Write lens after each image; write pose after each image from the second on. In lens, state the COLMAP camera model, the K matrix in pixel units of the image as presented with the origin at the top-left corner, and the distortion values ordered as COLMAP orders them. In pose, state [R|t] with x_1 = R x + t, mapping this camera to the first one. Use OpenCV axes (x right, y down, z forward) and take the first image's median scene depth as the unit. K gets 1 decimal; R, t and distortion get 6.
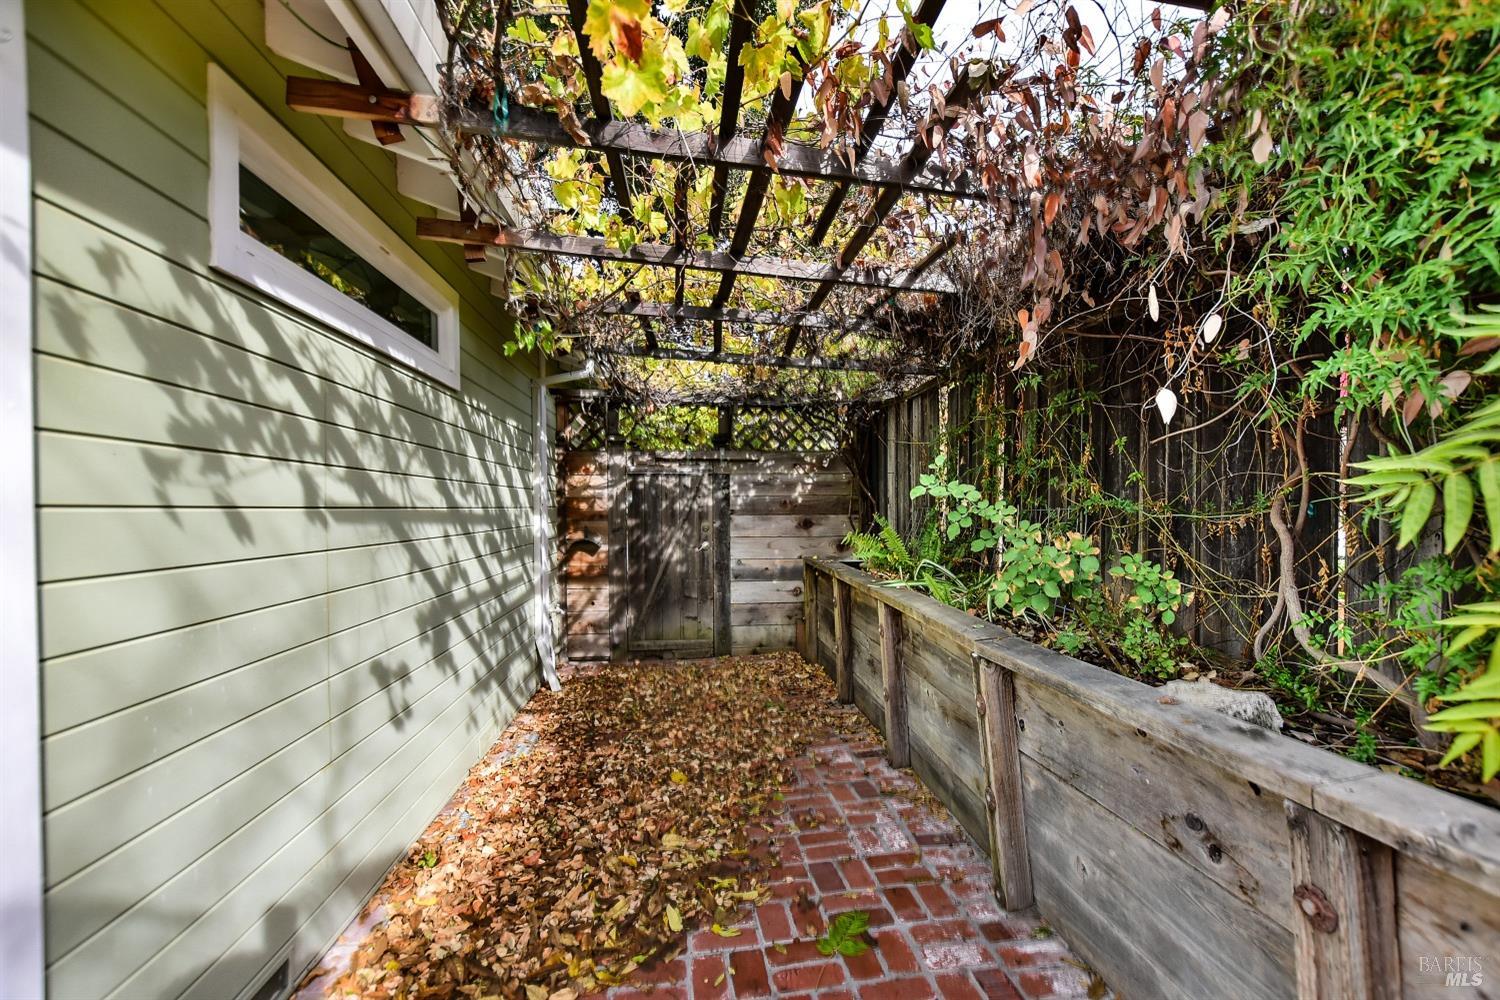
lens RADIAL K [[654.9, 0, 785.8], [0, 654.9, 515.3], [0, 0, 1]] dist [-0.000154, -0.000242]
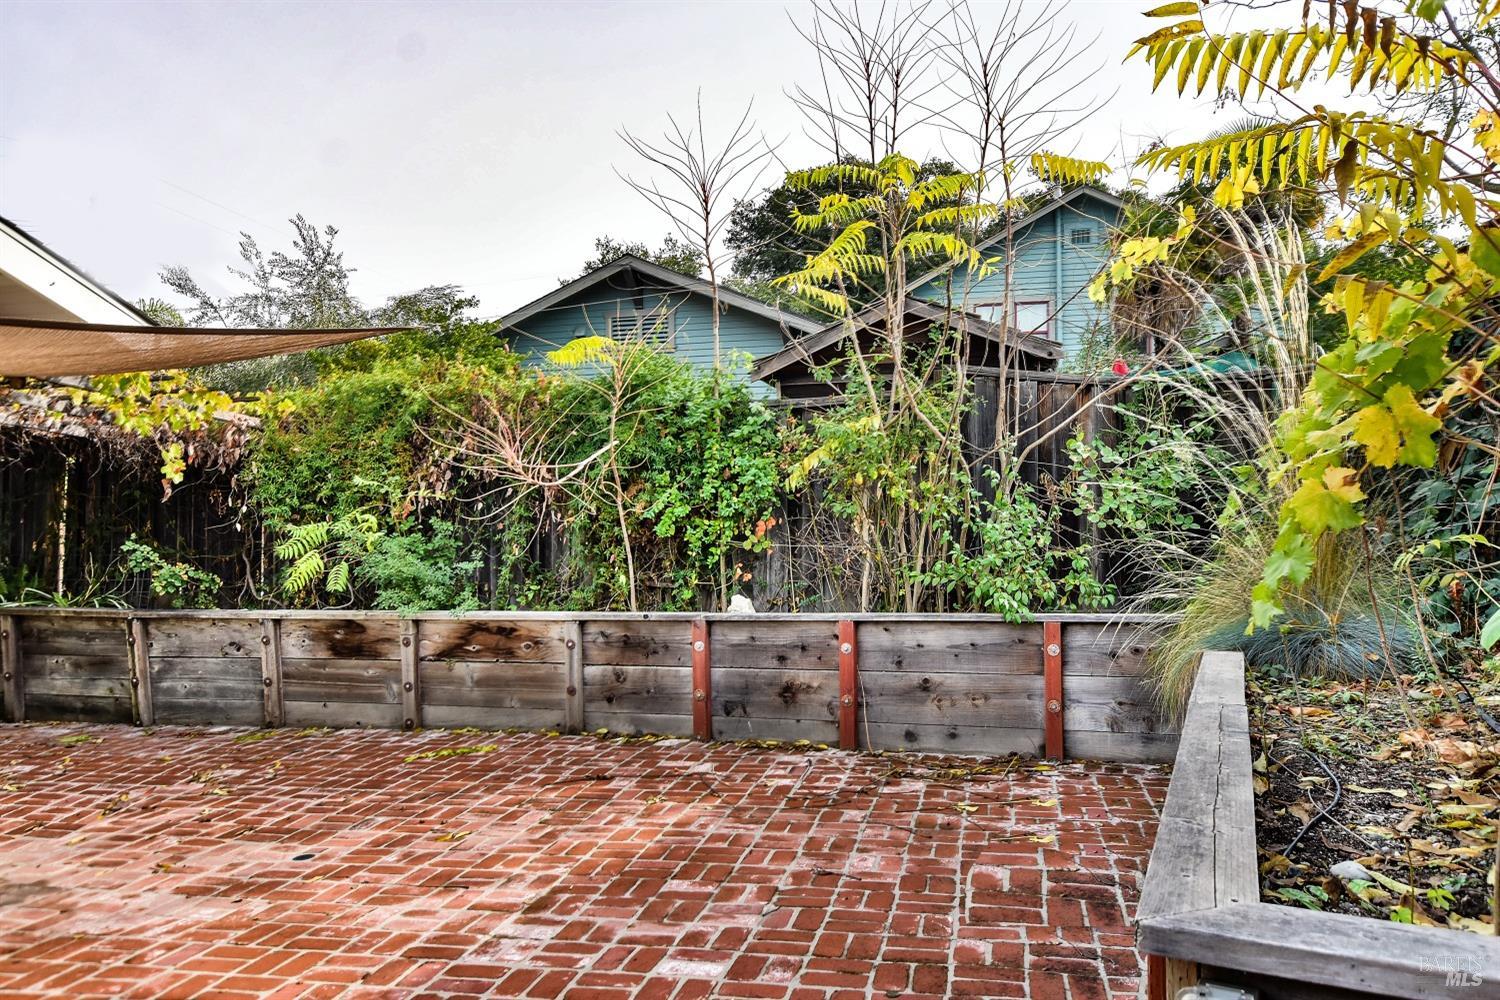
lens RADIAL K [[1023.7, 0, 748.6], [0, 1023.7, 532.1], [0, 0, 1]] dist [0.021300, 0.000920]
pose [[0.369726, 0.005491, 0.929124, -2.913687], [0.015756, 0.999802, -0.012178, -0.012529], [-0.929007, 0.019142, 0.369567, -3.027672]]
